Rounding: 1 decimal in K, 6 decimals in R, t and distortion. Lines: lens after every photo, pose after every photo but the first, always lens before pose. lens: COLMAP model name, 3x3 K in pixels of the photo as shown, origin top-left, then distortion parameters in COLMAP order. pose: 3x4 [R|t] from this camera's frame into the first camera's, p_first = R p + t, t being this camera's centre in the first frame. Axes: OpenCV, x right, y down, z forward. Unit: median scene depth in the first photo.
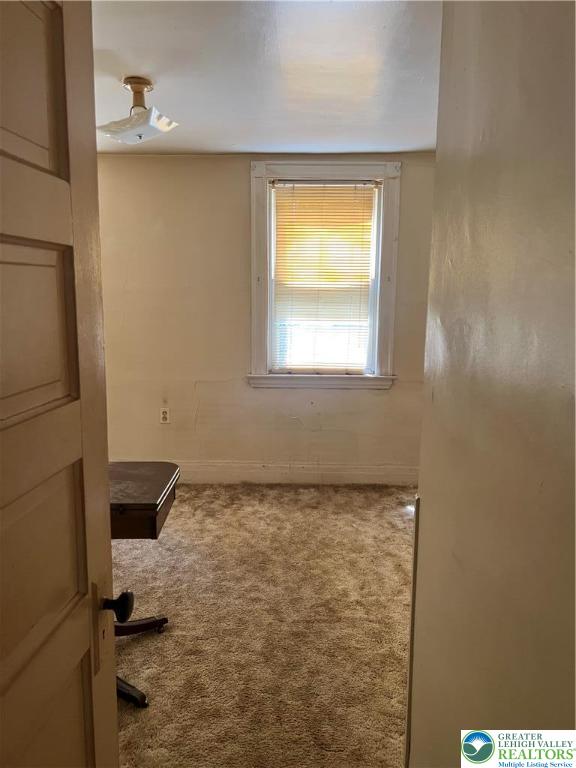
lens RADIAL K [[581.6, 0, 281.4], [0, 581.6, 379.3], [0, 0, 1]] dist [0.071356, -0.077305]
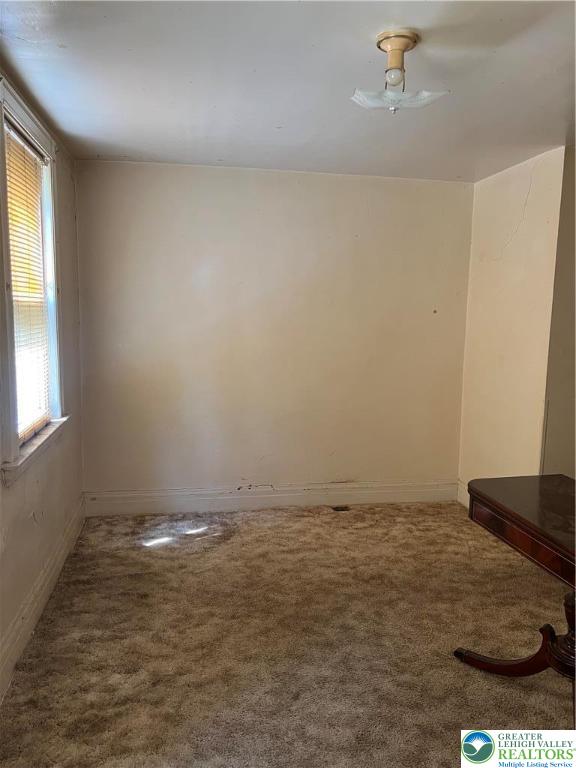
lens RADIAL K [[581.6, 0, 281.4], [0, 581.6, 379.3], [0, 0, 1]] dist [0.071356, -0.077305]
pose [[-0.199313, -0.134344, 0.970683, -0.820478], [0.136348, 0.977121, 0.163231, -0.187433], [-0.970404, 0.164885, -0.176436, 1.098720]]
